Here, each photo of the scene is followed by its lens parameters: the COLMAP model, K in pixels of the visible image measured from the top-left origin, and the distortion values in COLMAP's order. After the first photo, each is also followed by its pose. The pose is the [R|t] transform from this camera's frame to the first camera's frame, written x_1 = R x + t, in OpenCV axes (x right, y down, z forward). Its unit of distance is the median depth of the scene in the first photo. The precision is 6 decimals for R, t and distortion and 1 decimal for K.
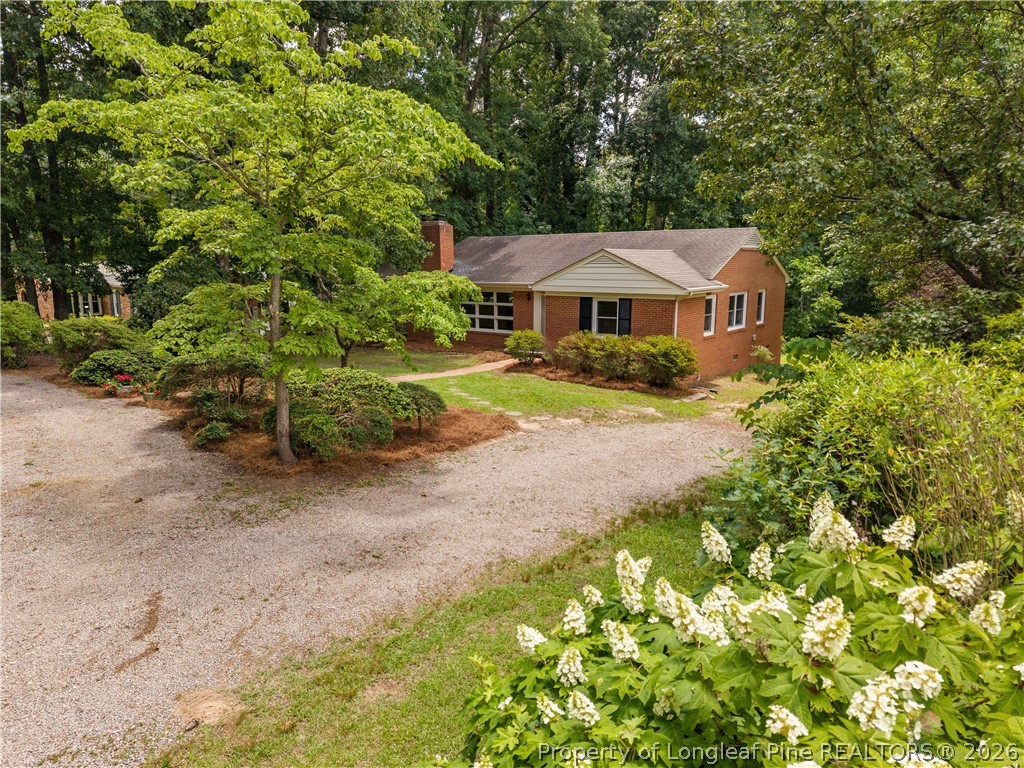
lens RADIAL K [[713.2, 0, 510.1], [0, 713.2, 392.6], [0, 0, 1]] dist [0.025425, -0.014080]
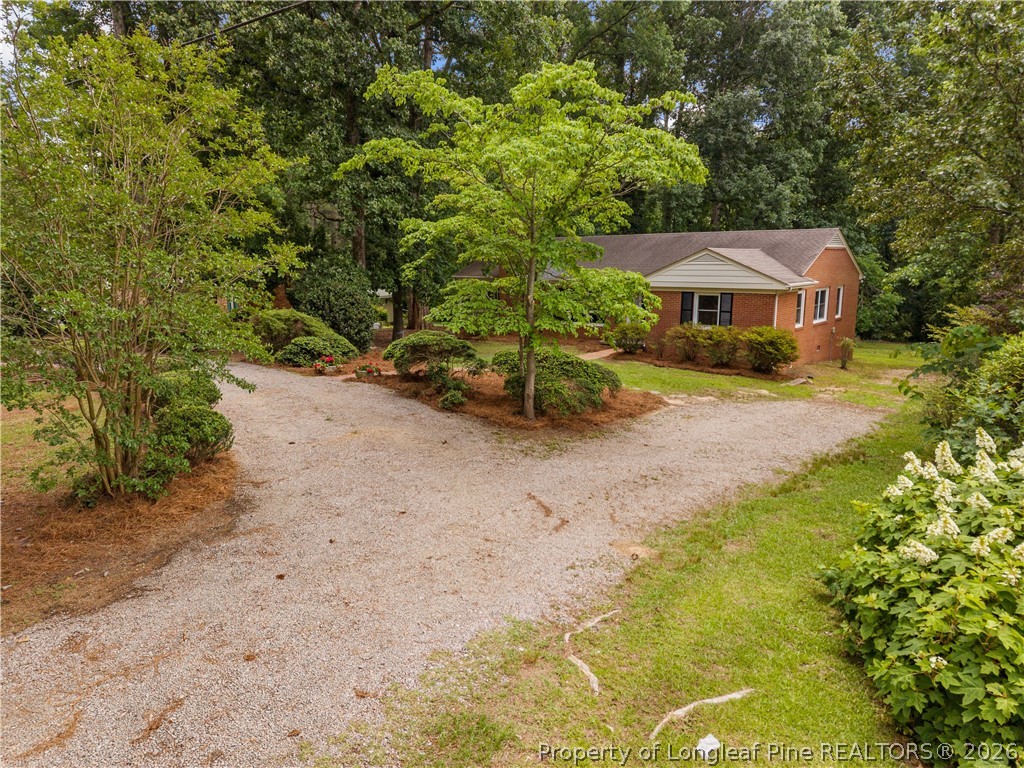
lens RADIAL K [[713.2, 0, 510.6], [0, 713.2, 380.8], [0, 0, 1]] dist [0.025425, -0.014080]
pose [[0.999262, 0.004395, -0.038166, -0.130355], [-0.004894, 0.999904, -0.012985, 0.019794], [0.038105, 0.013162, 0.999187, -0.115077]]
